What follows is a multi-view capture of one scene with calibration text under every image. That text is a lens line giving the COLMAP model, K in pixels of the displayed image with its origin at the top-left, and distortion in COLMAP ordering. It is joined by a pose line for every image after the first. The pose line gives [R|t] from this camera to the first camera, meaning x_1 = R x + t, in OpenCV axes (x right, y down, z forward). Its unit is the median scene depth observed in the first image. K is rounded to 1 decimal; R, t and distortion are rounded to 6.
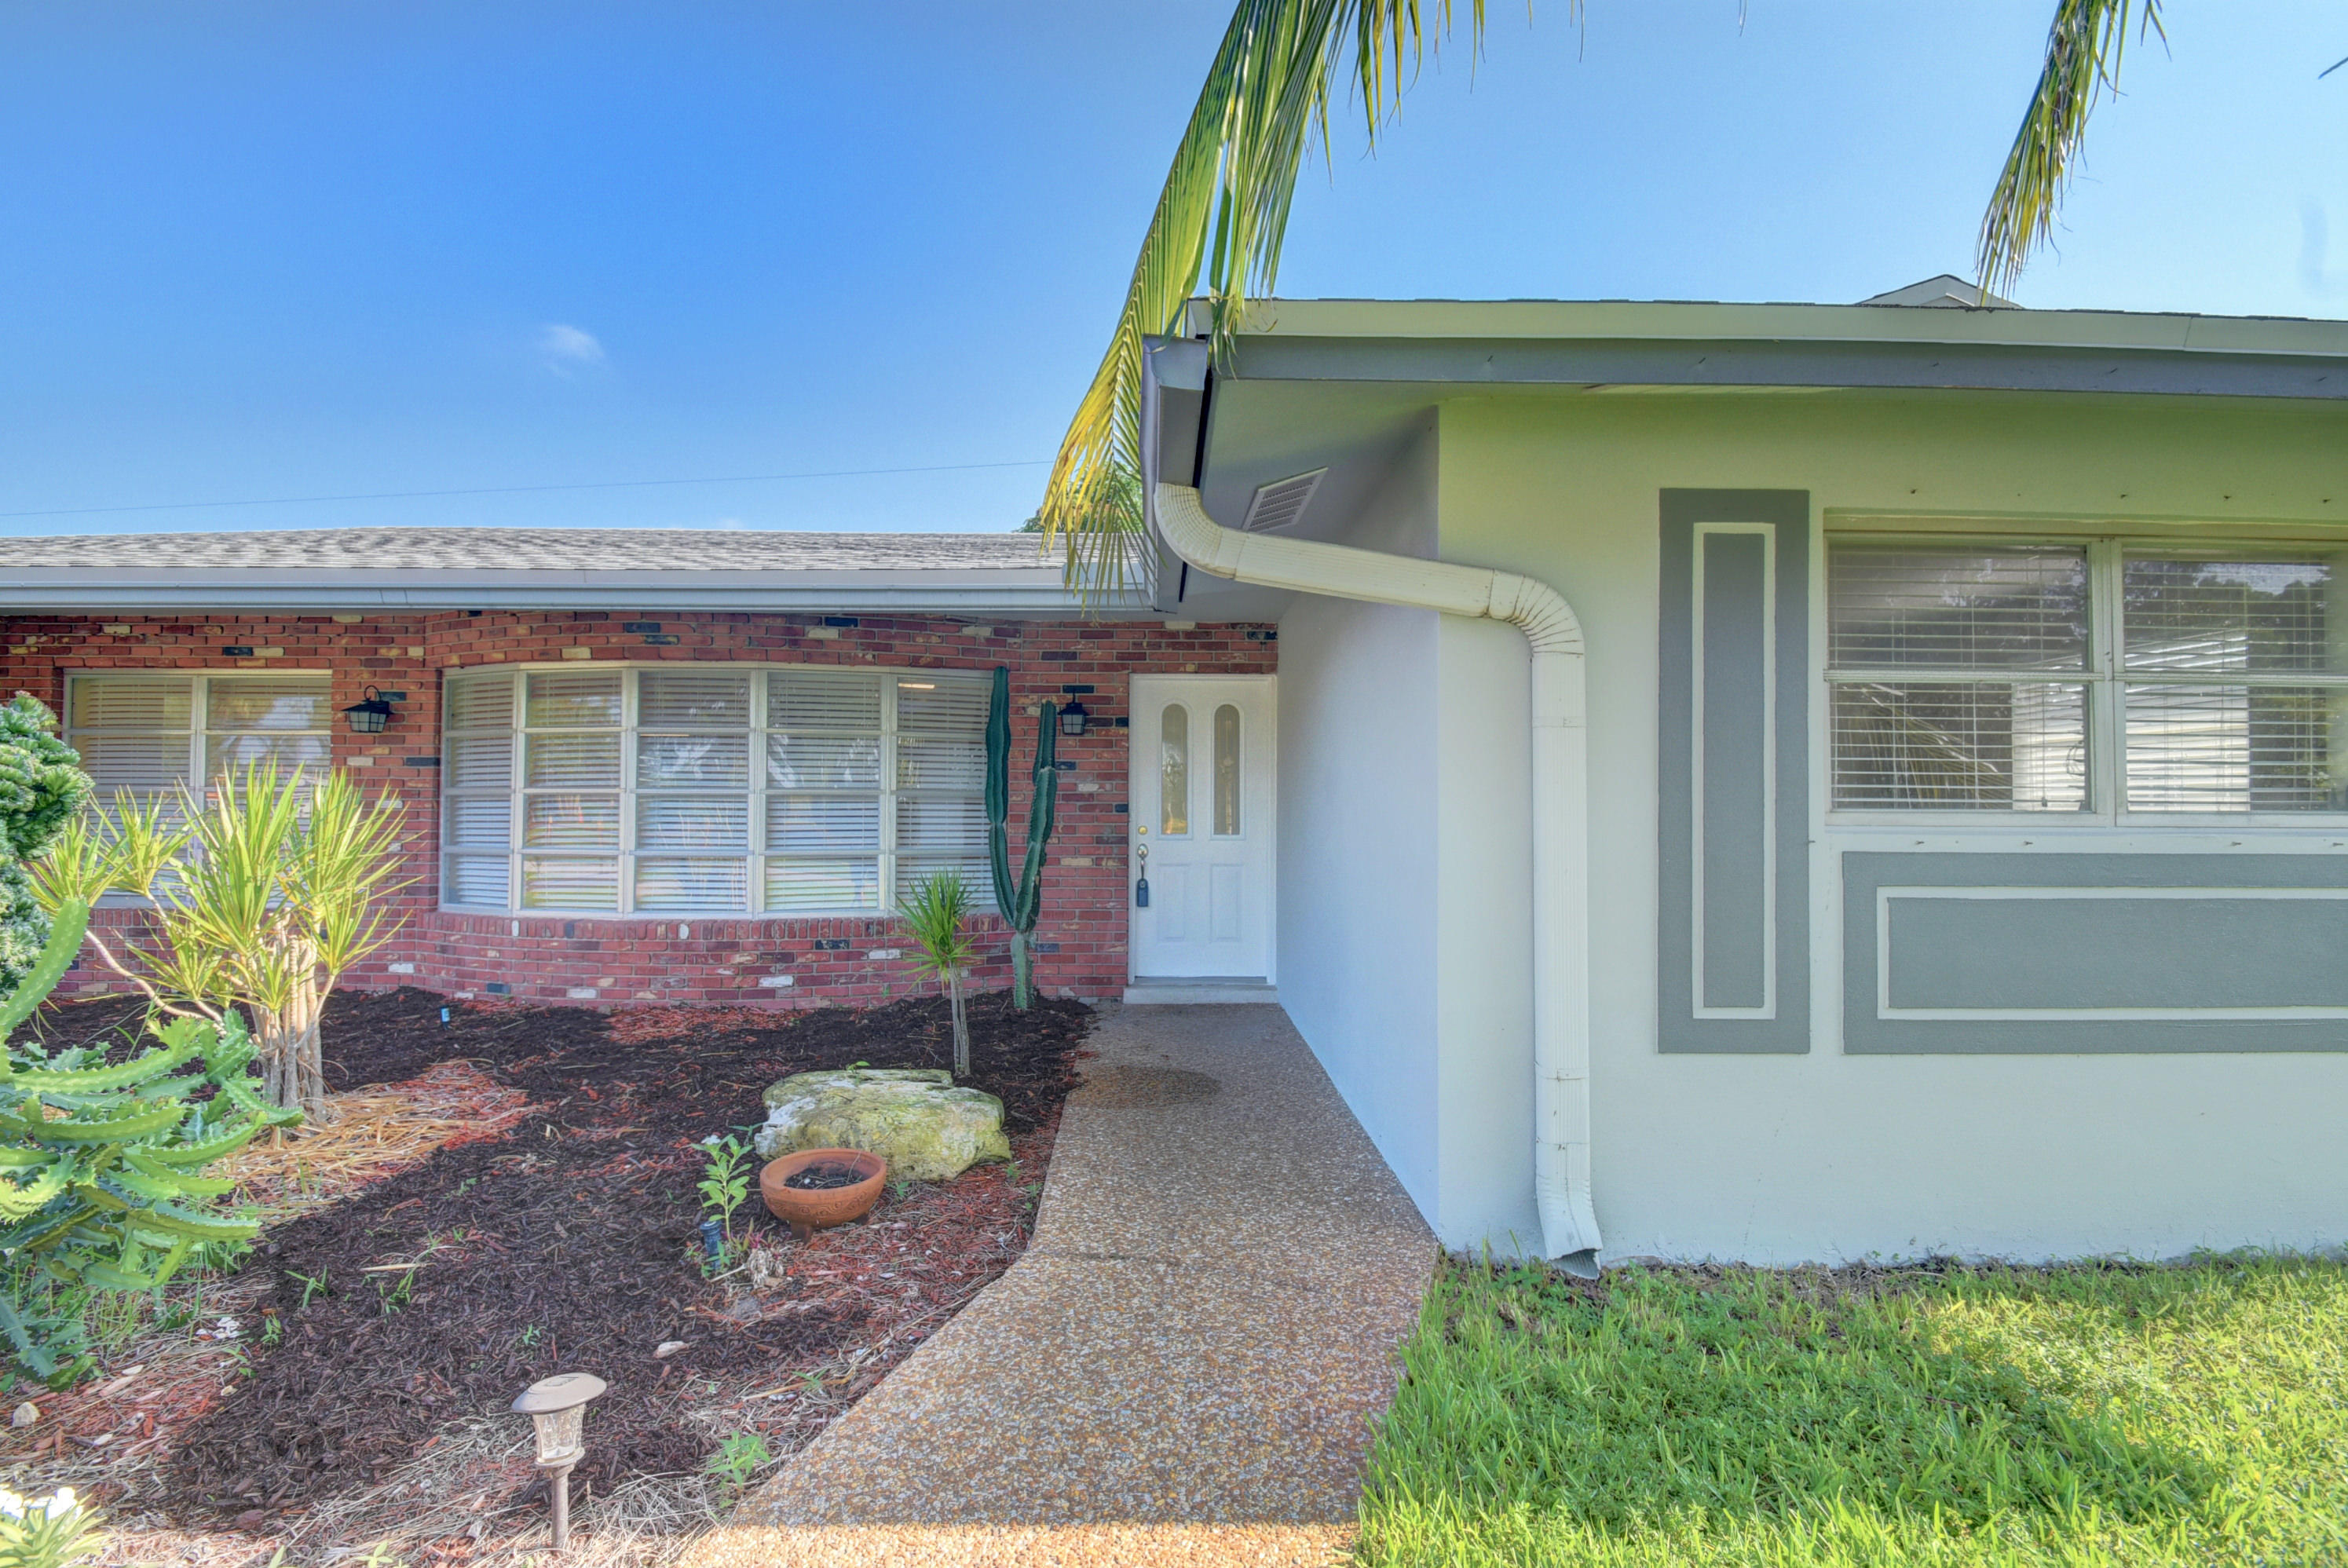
lens RADIAL K [[1037.6, 0, 1166.3], [0, 1037.6, 798.3], [0, 0, 1]] dist [0.002492, -0.009743]
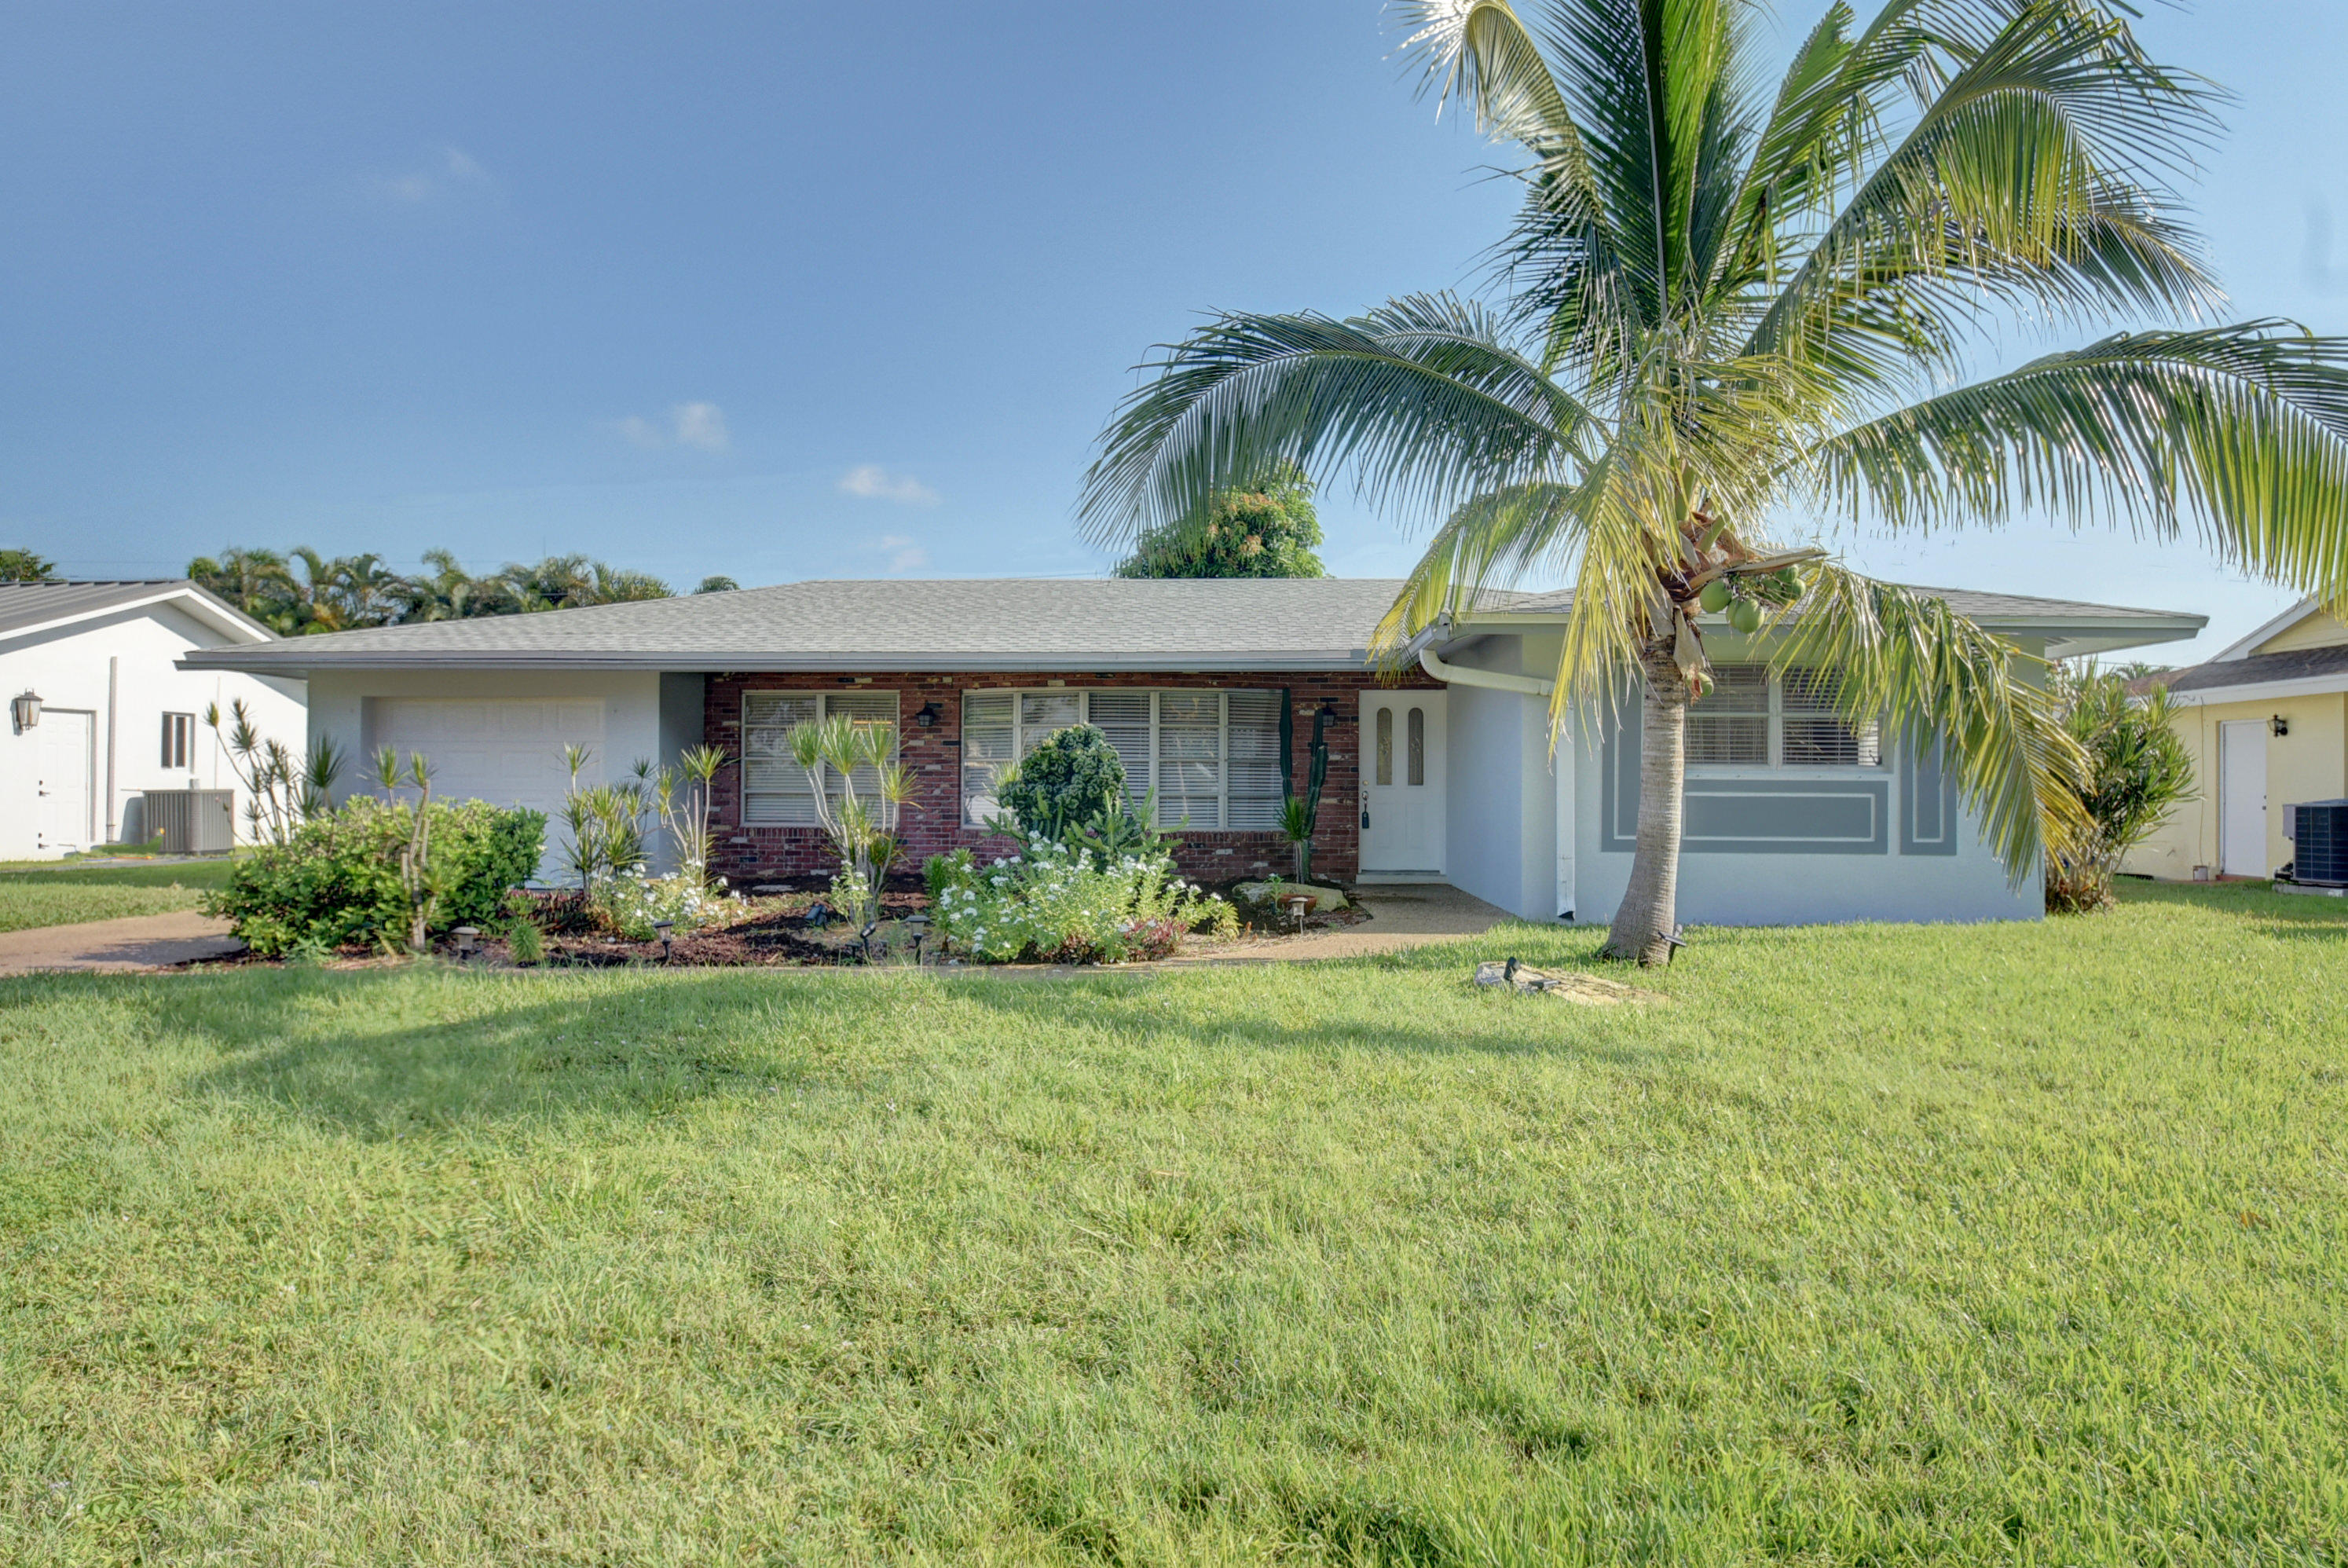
lens RADIAL K [[1280.4, 0, 1174.0], [0, 1280.4, 784.0], [0, 0, 1]] dist [-0.000718, -0.000071]
pose [[0.997676, -0.000512, -0.068138, -0.200103], [0.001170, 0.999953, 0.009614, 0.013172], [0.068130, -0.009672, 0.997630, -1.141886]]
